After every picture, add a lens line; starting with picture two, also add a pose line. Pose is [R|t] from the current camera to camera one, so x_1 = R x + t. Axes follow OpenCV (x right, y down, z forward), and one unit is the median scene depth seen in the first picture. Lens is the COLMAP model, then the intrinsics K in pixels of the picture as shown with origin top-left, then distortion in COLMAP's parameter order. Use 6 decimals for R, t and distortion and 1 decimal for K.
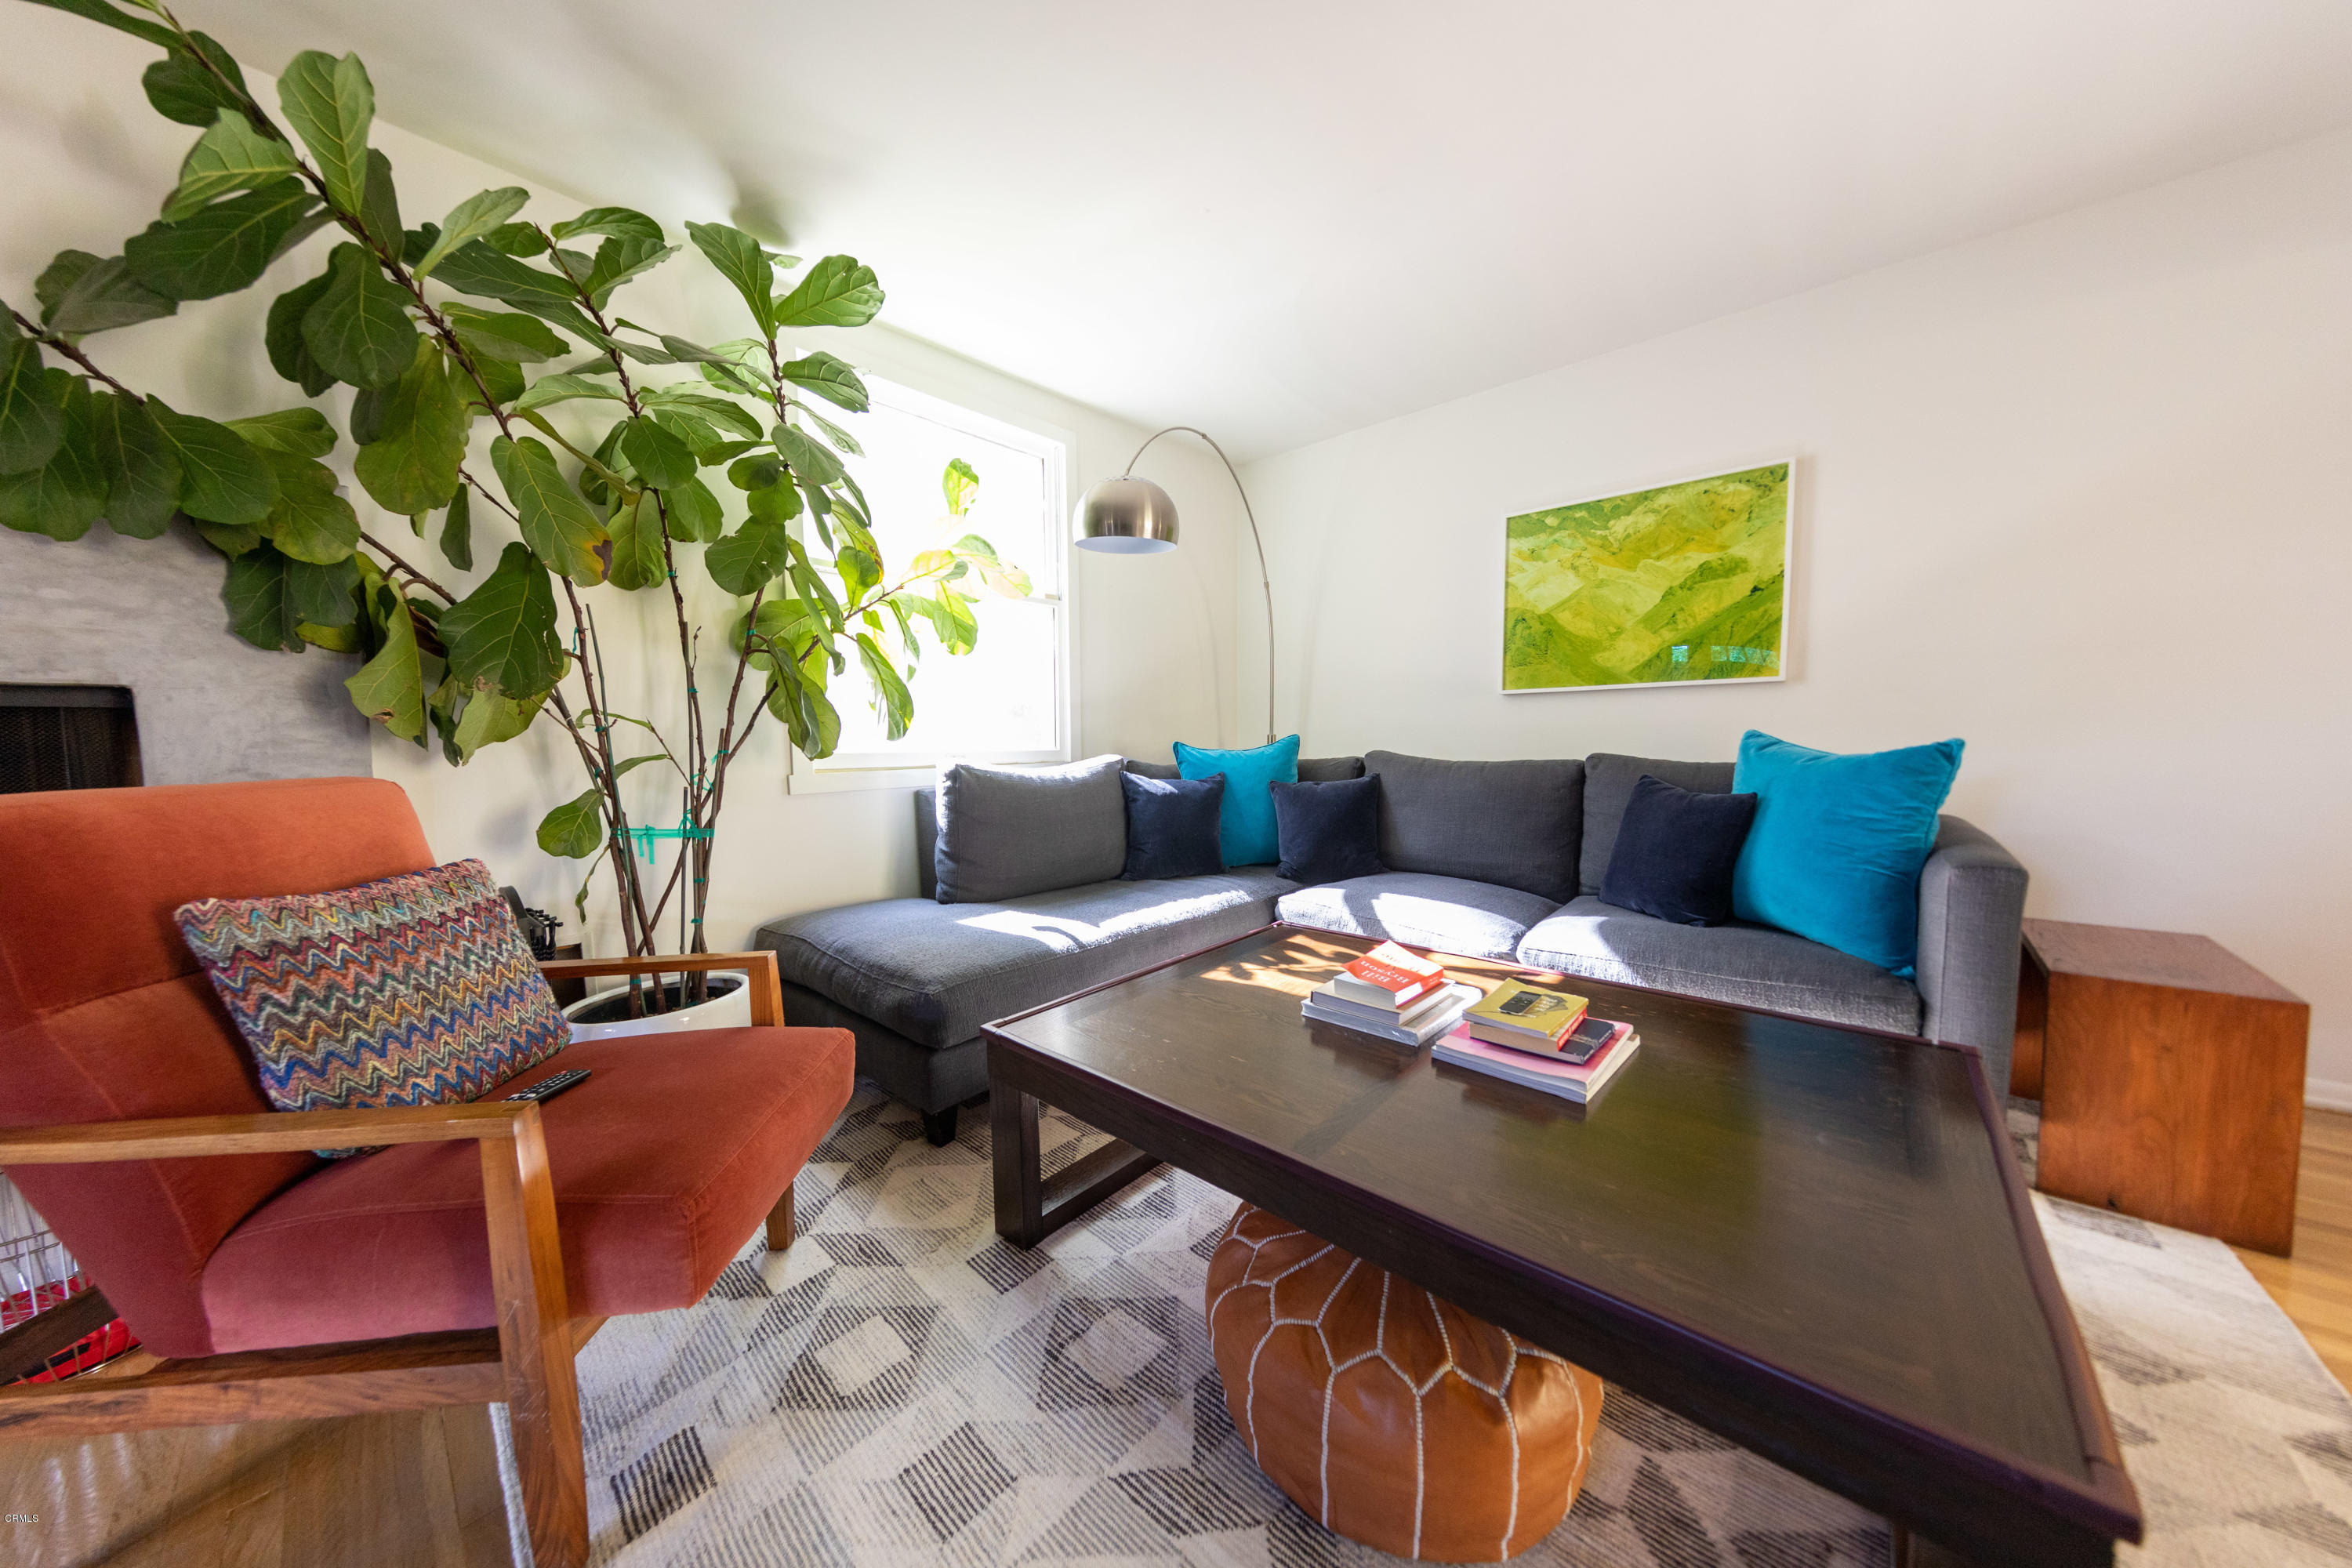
lens RADIAL K [[750.4, 0, 1161.7], [0, 750.4, 792.6], [0, 0, 1]] dist [0.007223, -0.000096]
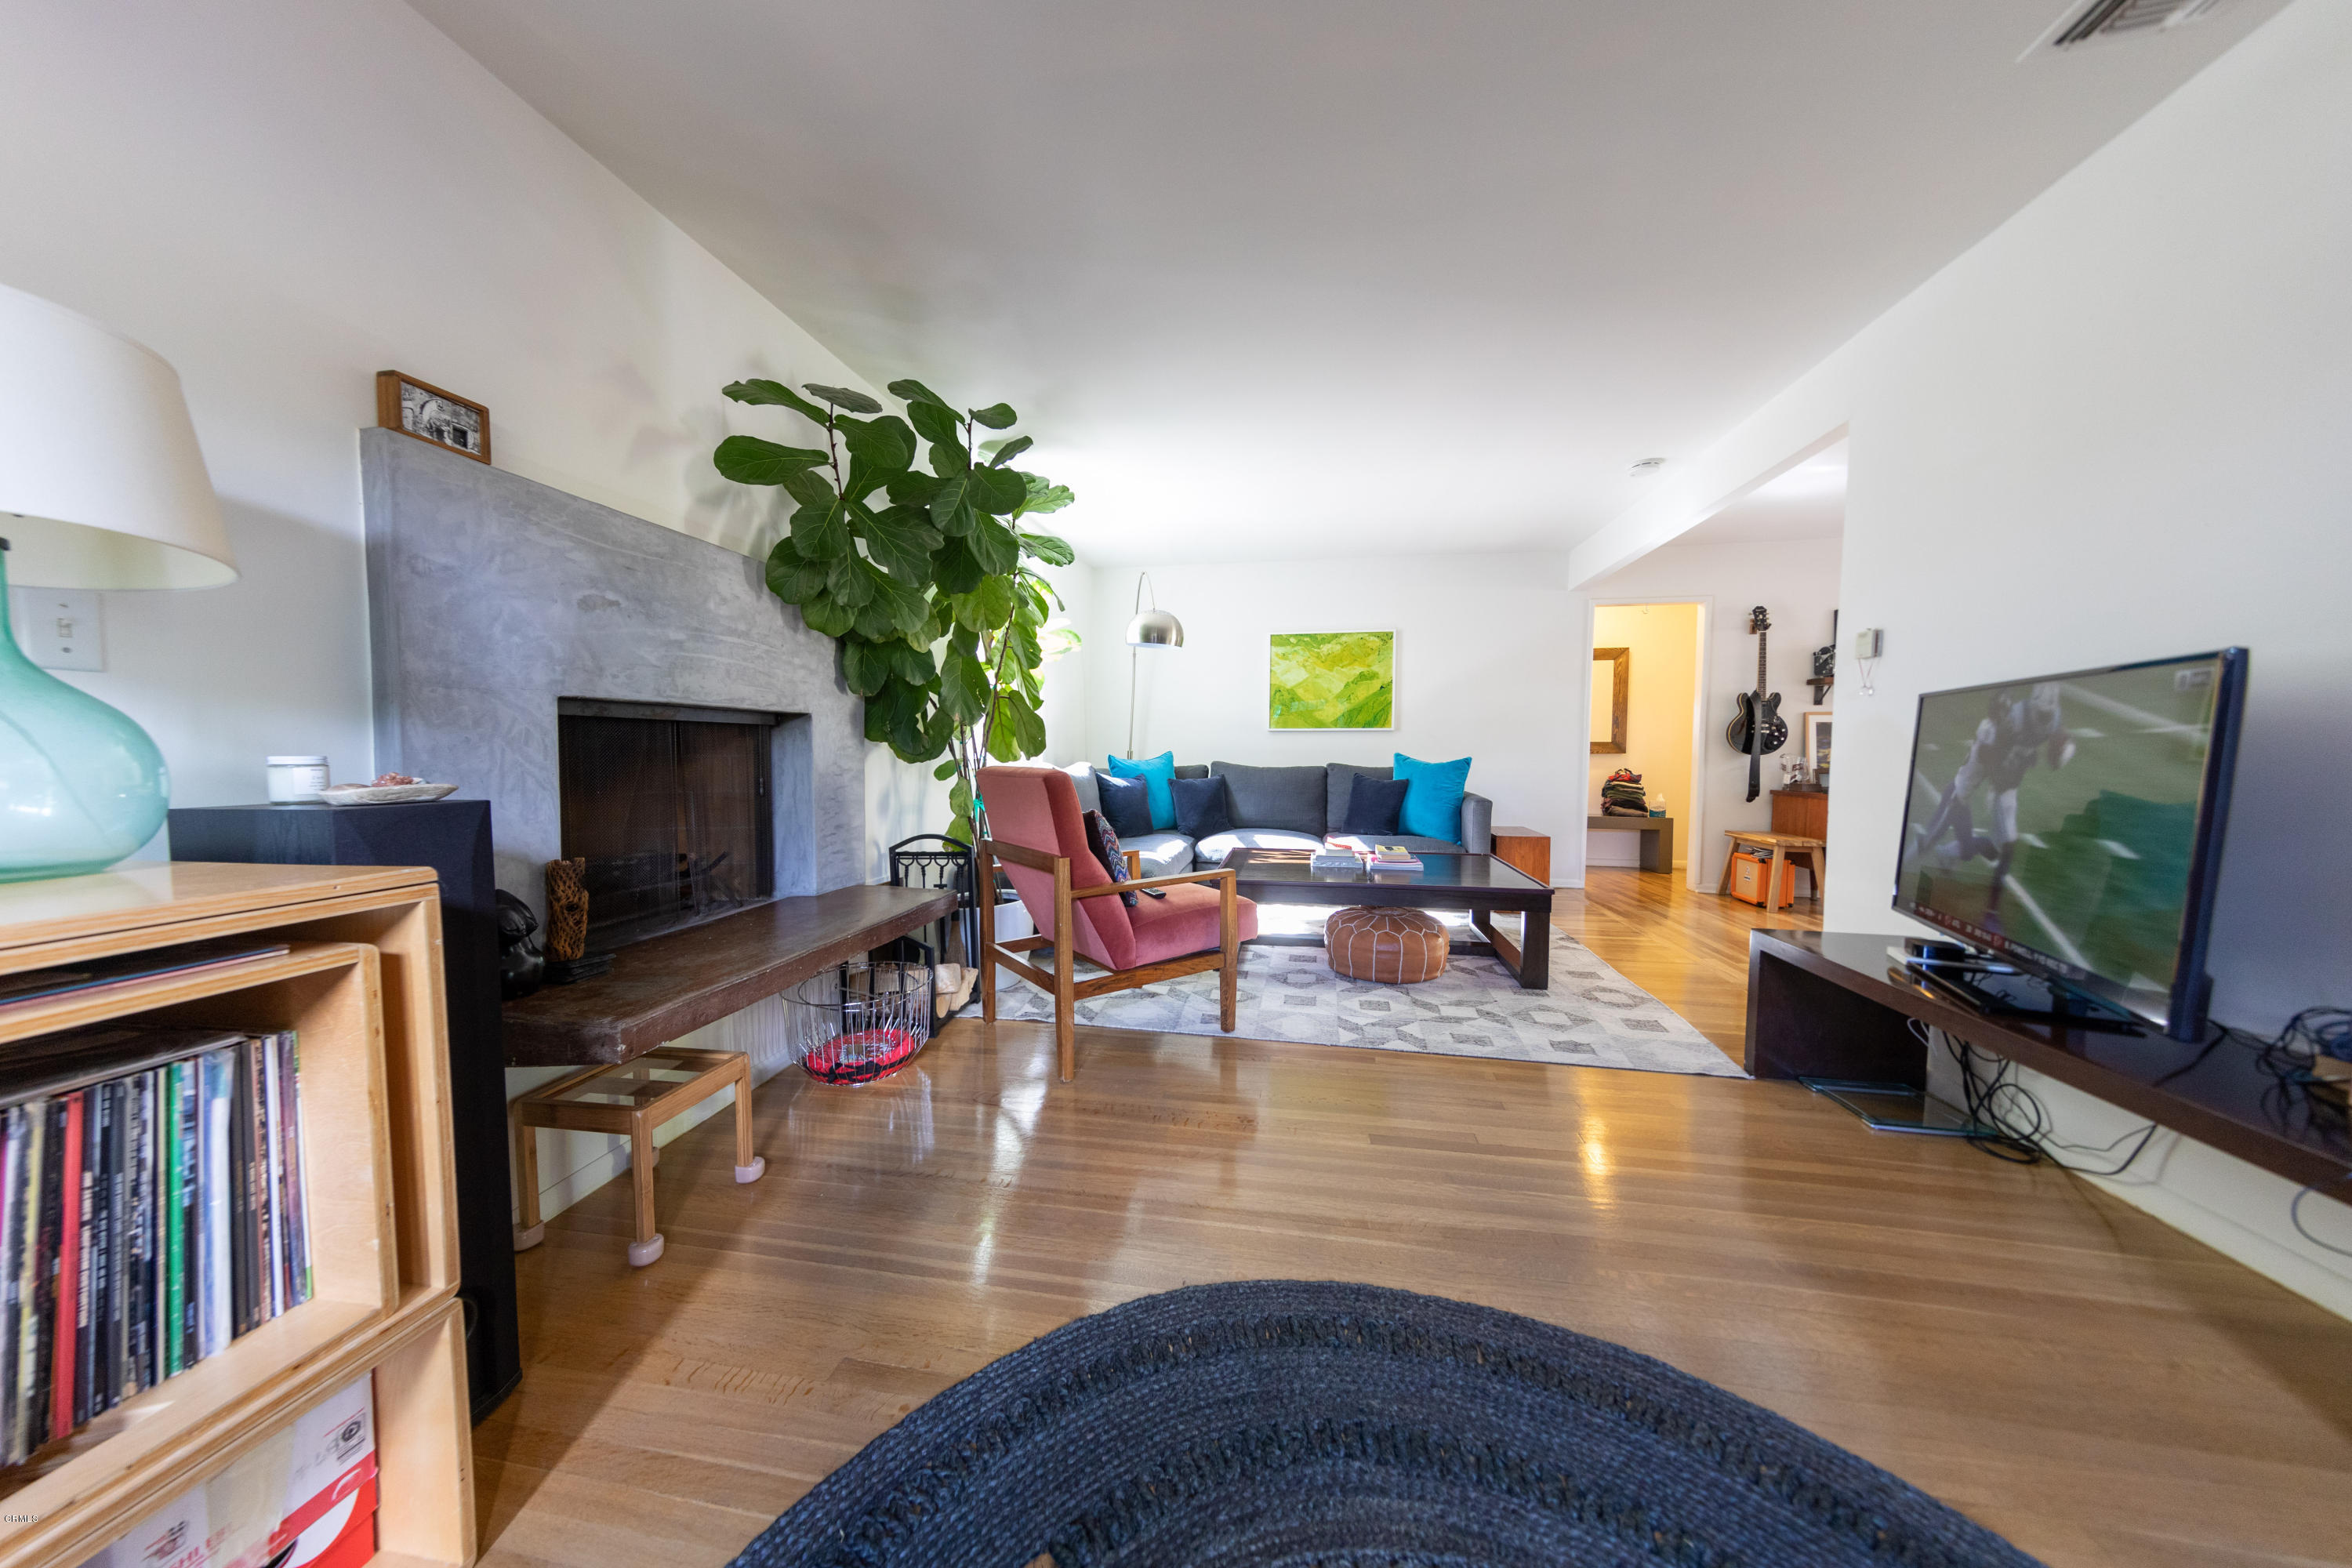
lens RADIAL K [[750.4, 0, 1161.7], [0, 750.4, 792.6], [0, 0, 1]] dist [0.007223, -0.000096]
pose [[0.850465, -0.012990, 0.525871, -0.853239], [0.025419, 0.999542, -0.016419, 0.048043], [-0.525417, 0.027331, 0.850406, -0.468666]]
